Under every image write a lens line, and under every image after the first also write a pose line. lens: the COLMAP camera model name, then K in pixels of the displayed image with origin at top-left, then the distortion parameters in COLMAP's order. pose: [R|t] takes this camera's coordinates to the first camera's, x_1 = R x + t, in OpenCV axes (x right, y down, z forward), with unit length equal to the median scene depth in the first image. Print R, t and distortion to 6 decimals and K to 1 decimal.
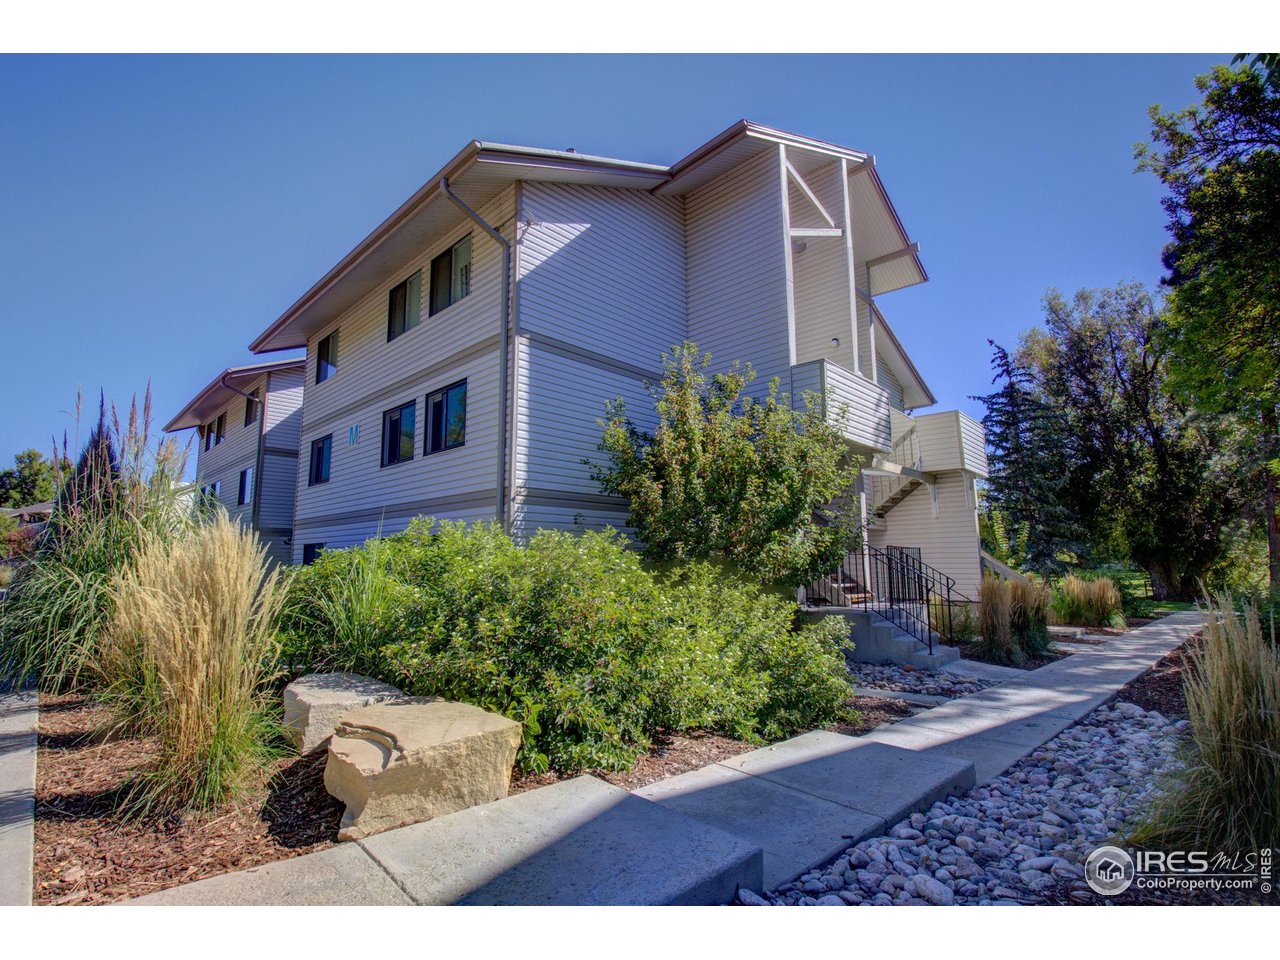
lens RADIAL K [[600.0, 0, 634.5], [0, 600.0, 472.9], [0, 0, 1]] dist [-0.041006, -0.002418]
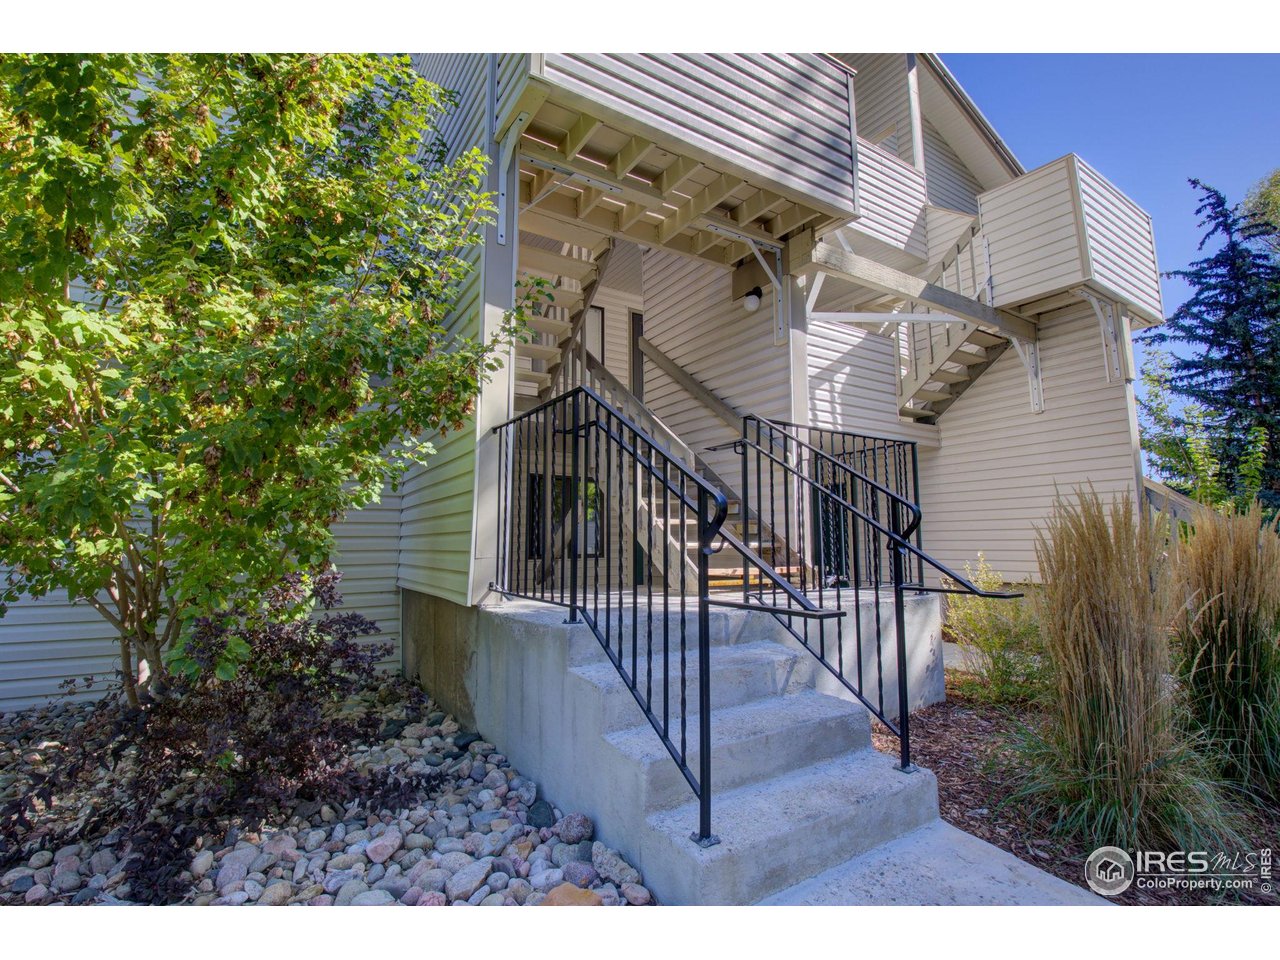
lens RADIAL K [[600.0, 0, 640.5], [0, 600.0, 479.2], [0, 0, 1]] dist [-0.041006, -0.002418]
pose [[0.969190, -0.031147, -0.244339, 0.165835], [0.041685, 0.998405, 0.038076, 0.052456], [0.242763, -0.047088, 0.968942, 0.246109]]
